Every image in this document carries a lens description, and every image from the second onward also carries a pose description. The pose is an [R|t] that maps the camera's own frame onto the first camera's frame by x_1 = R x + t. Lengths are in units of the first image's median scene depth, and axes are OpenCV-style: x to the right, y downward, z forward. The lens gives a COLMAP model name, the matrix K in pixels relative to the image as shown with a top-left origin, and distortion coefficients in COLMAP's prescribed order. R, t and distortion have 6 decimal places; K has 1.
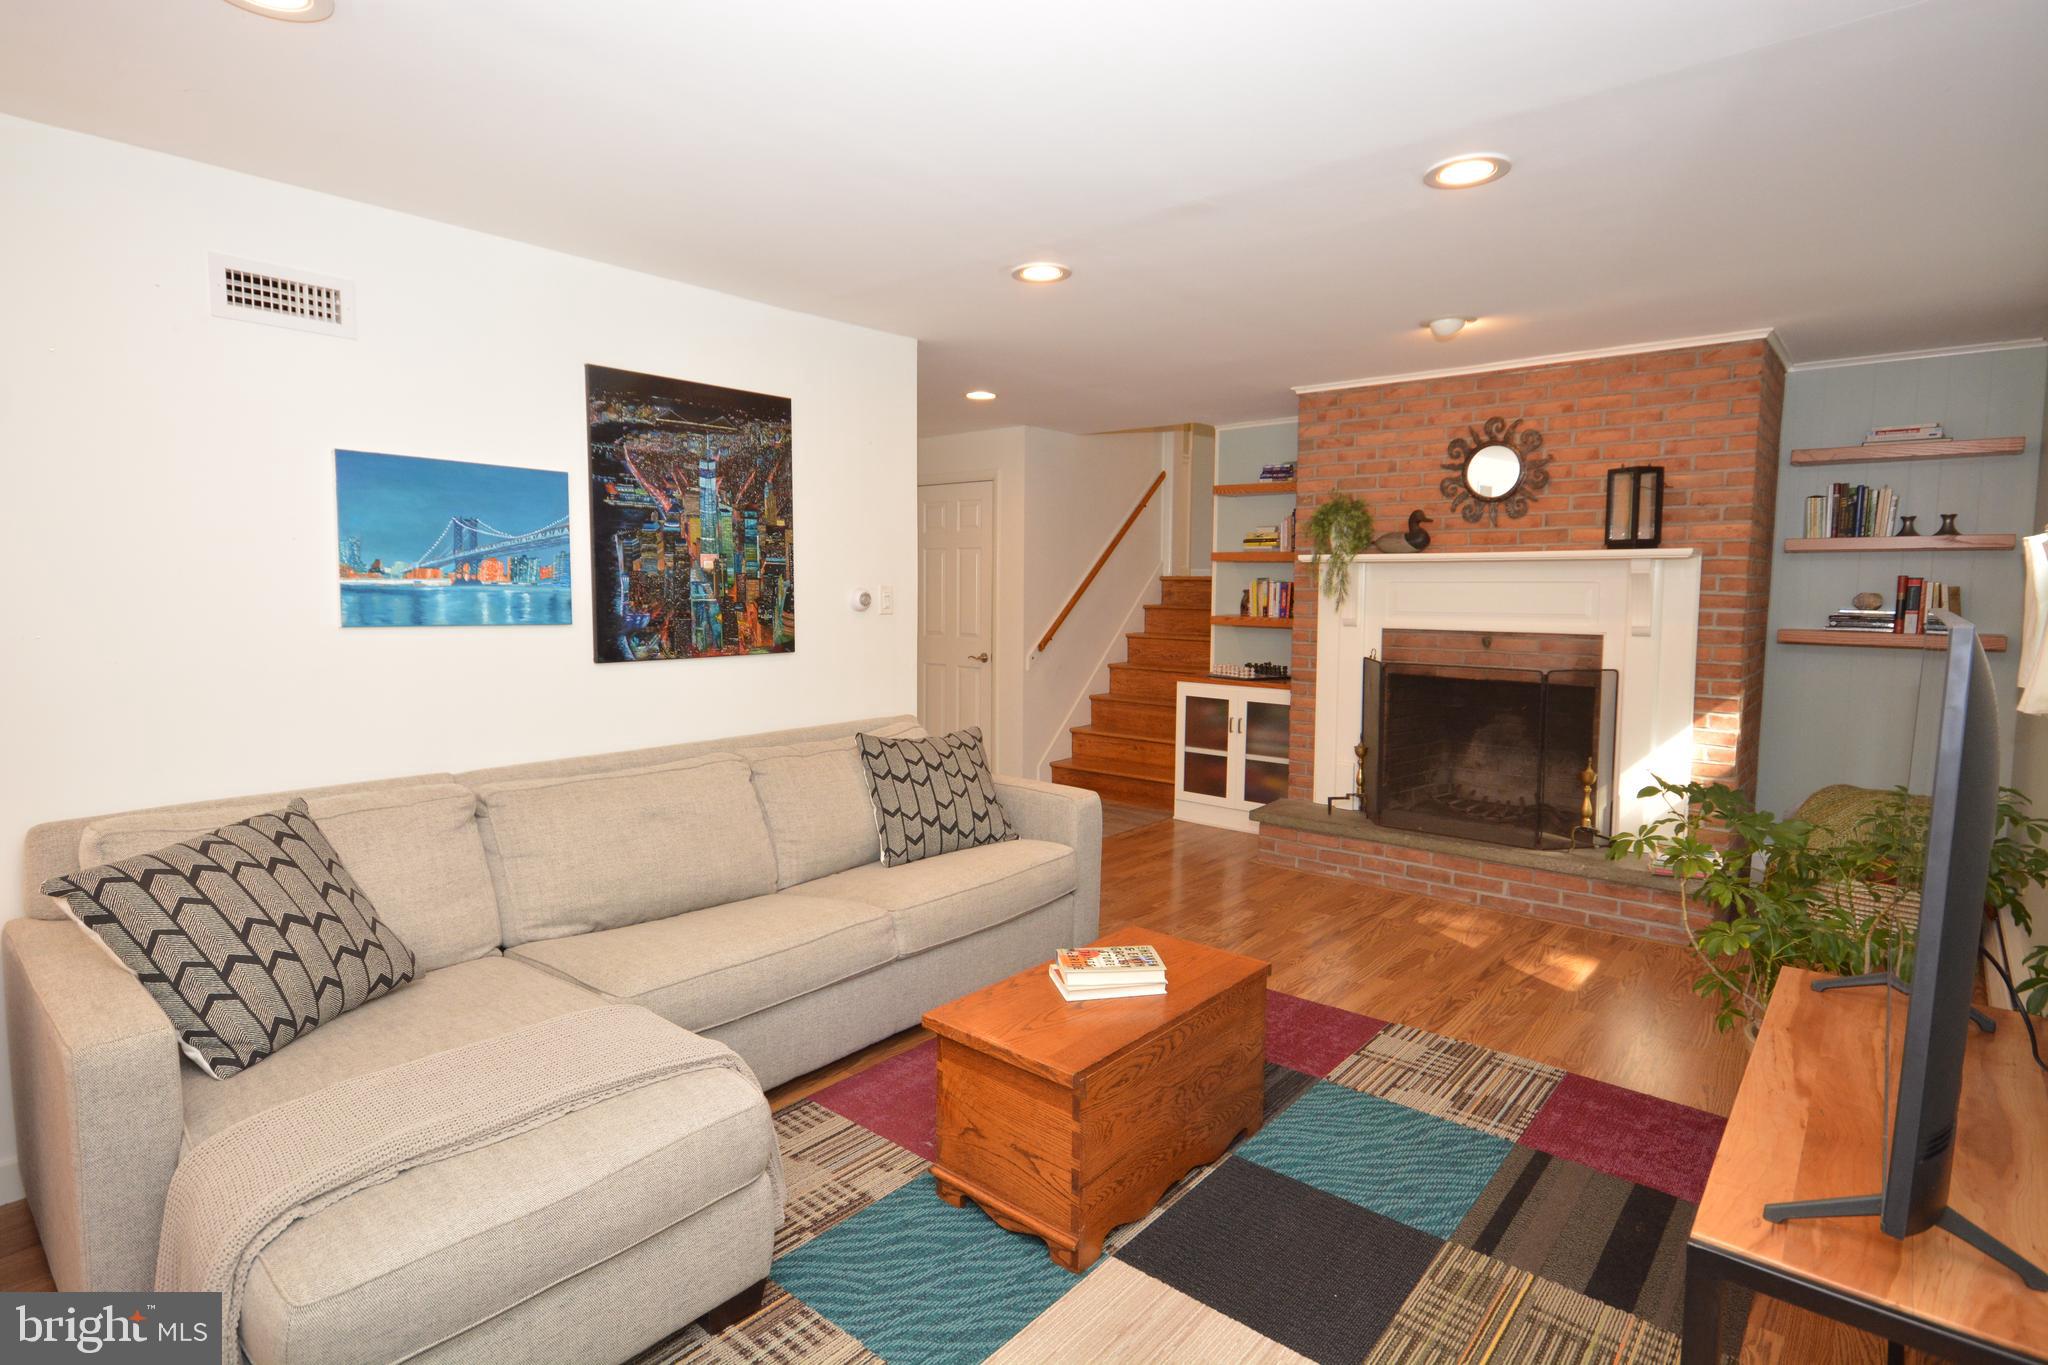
lens RADIAL K [[1039.7, 0, 1022.0], [0, 1039.7, 682.0], [0, 0, 1]] dist [0.012880, 0.006890]
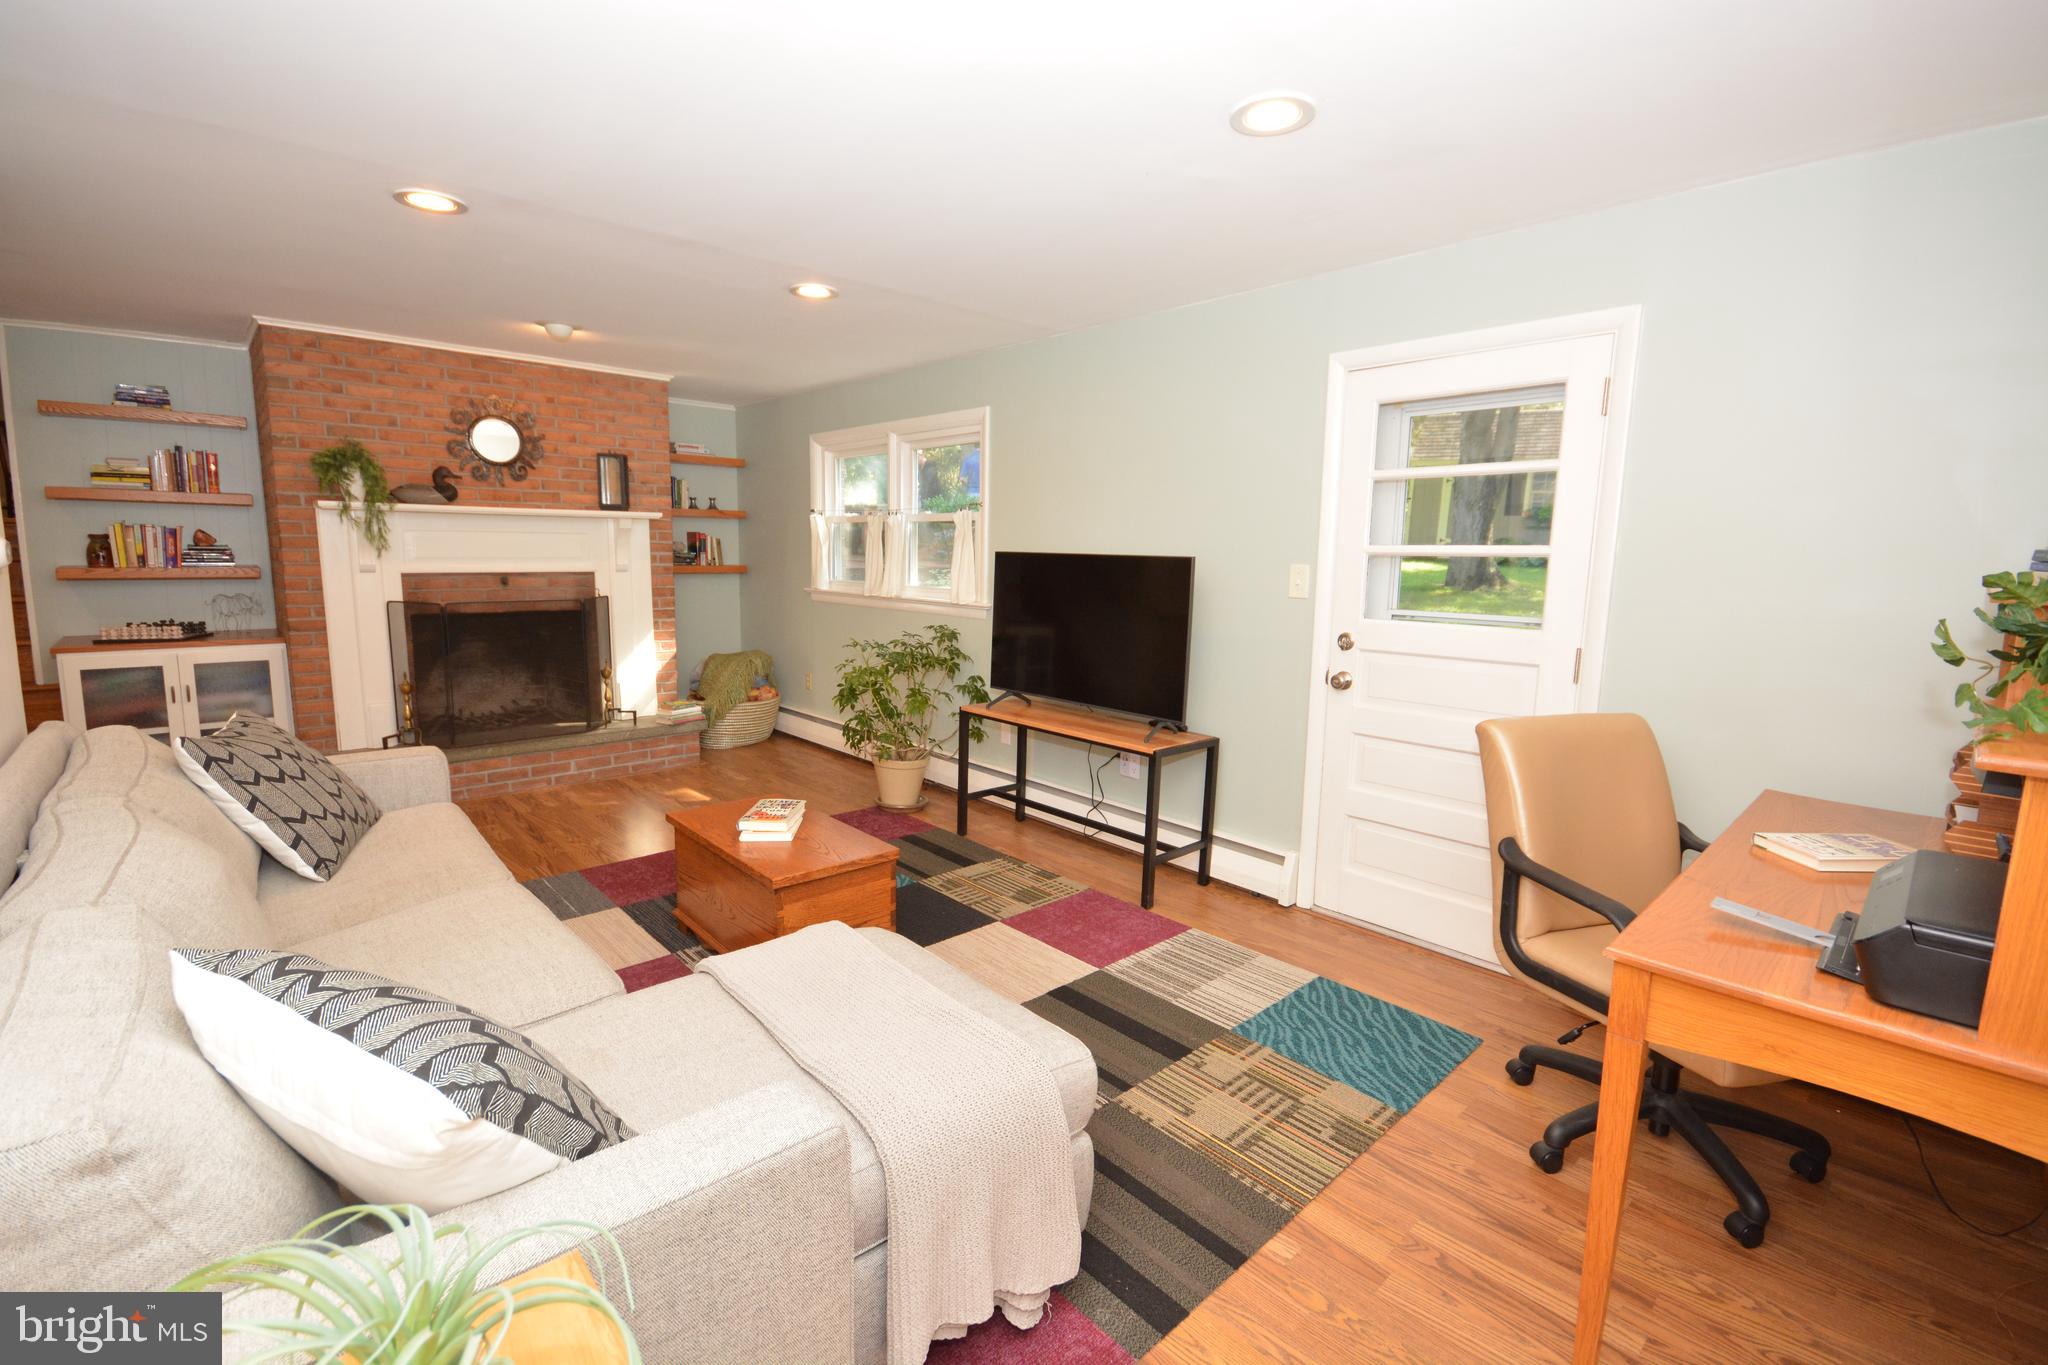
lens RADIAL K [[905.6, 0, 1027.3], [0, 905.6, 678.0], [0, 0, 1]] dist [0.002209, -0.003951]
pose [[0.120715, -0.147426, 0.981679, -0.687943], [0.076059, 0.987377, 0.138929, -0.034202], [-0.989769, 0.057894, 0.130405, 0.328444]]
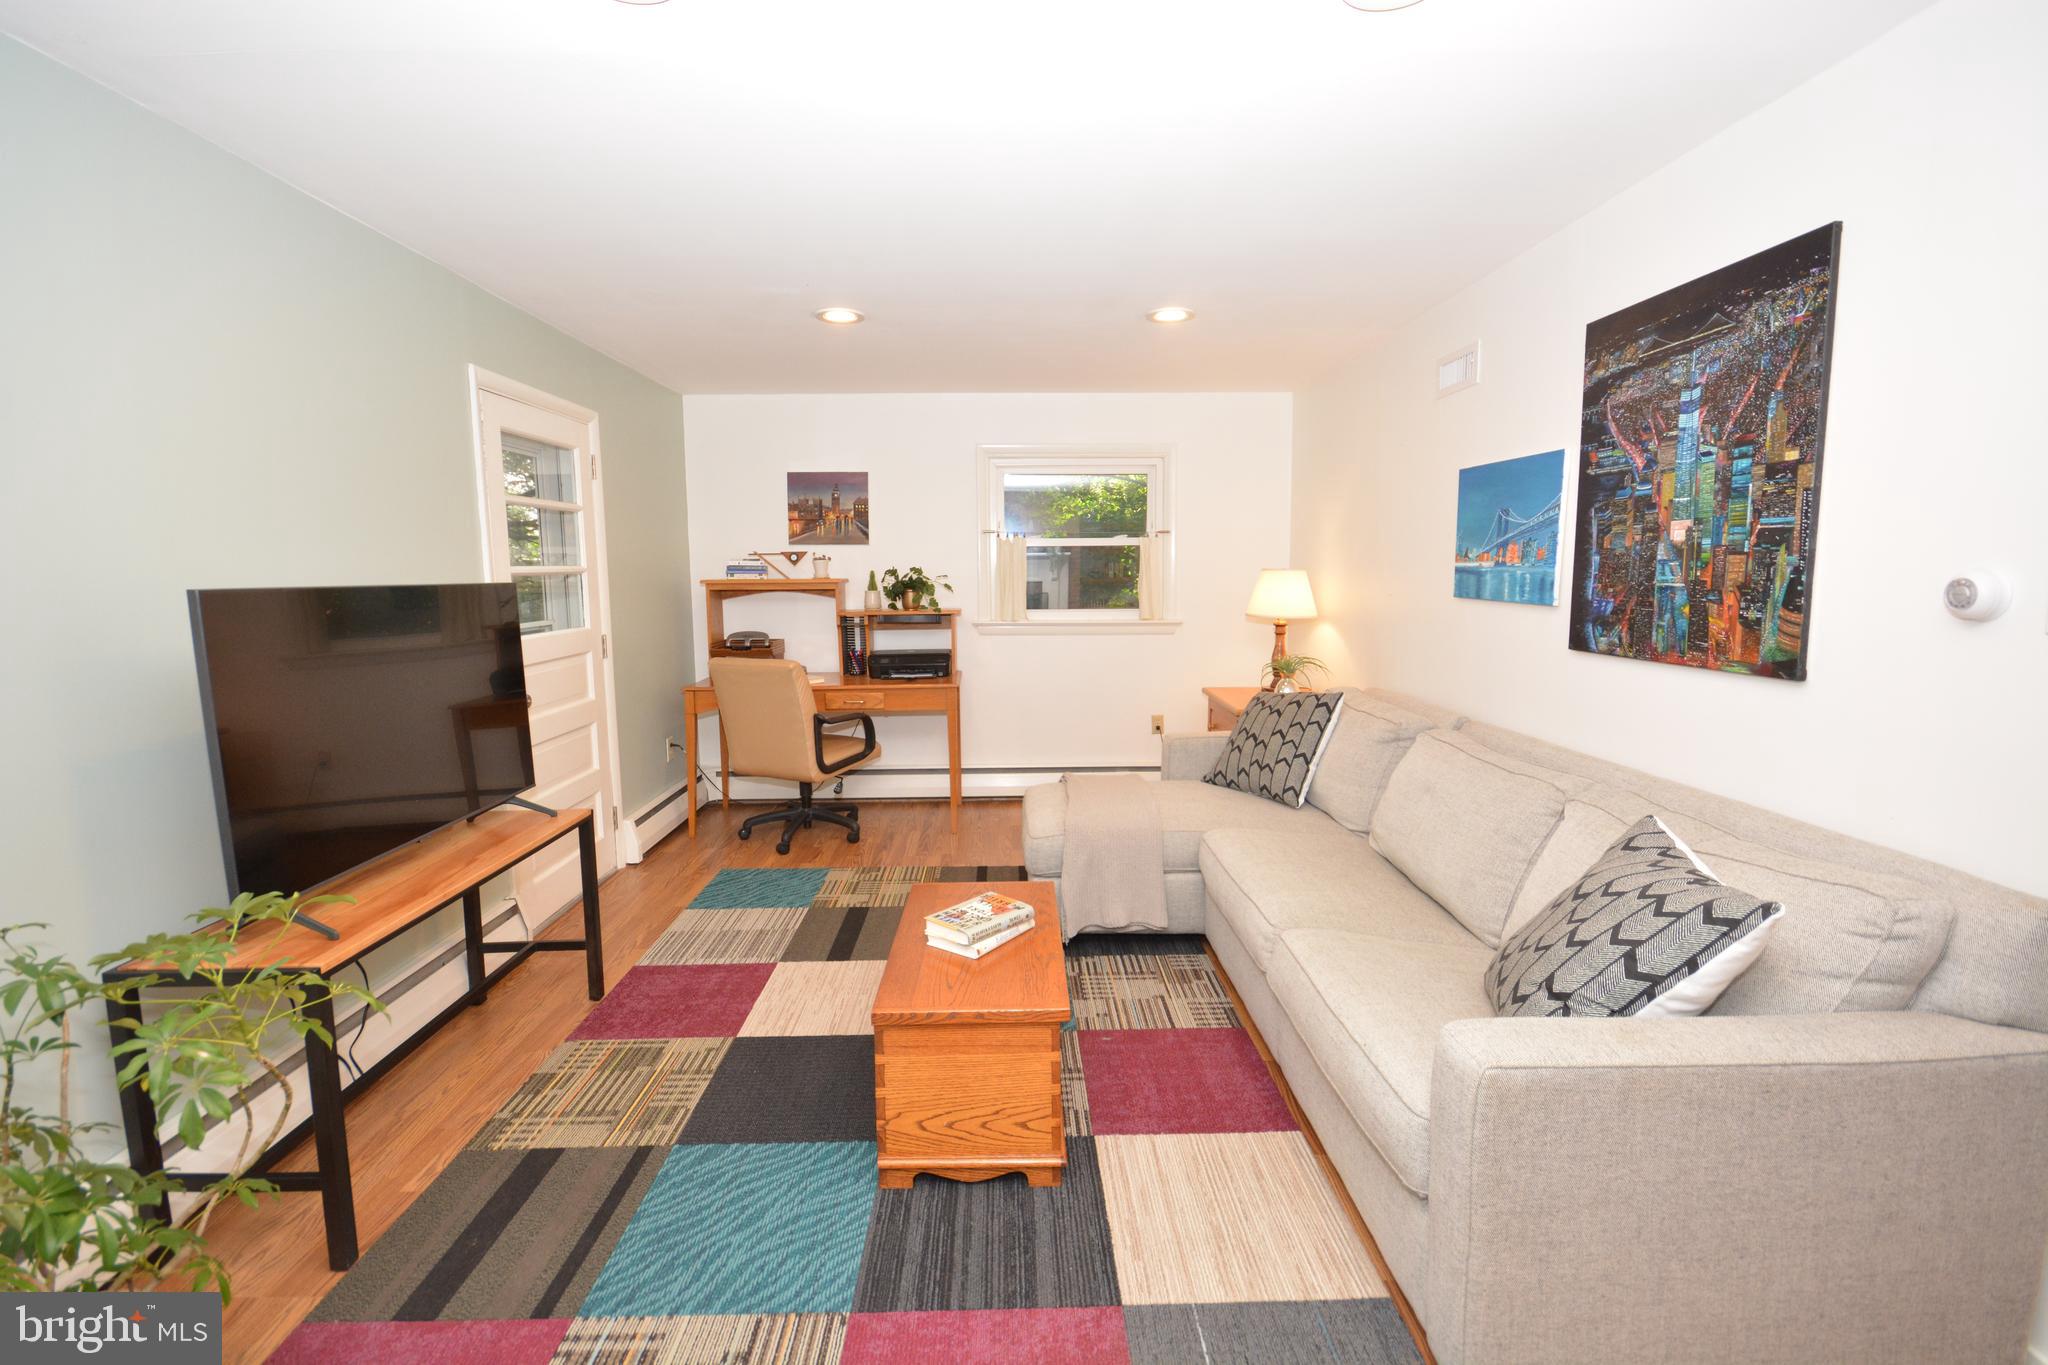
lens RADIAL K [[905.6, 0, 1020.3], [0, 905.6, 682.1], [0, 0, 1]] dist [0.002209, -0.003951]
pose [[-0.750327, 0.081101, -0.656073, 0.430627], [-0.059512, 0.980129, 0.189222, -0.098753], [0.658383, 0.181023, -0.730591, 1.108597]]
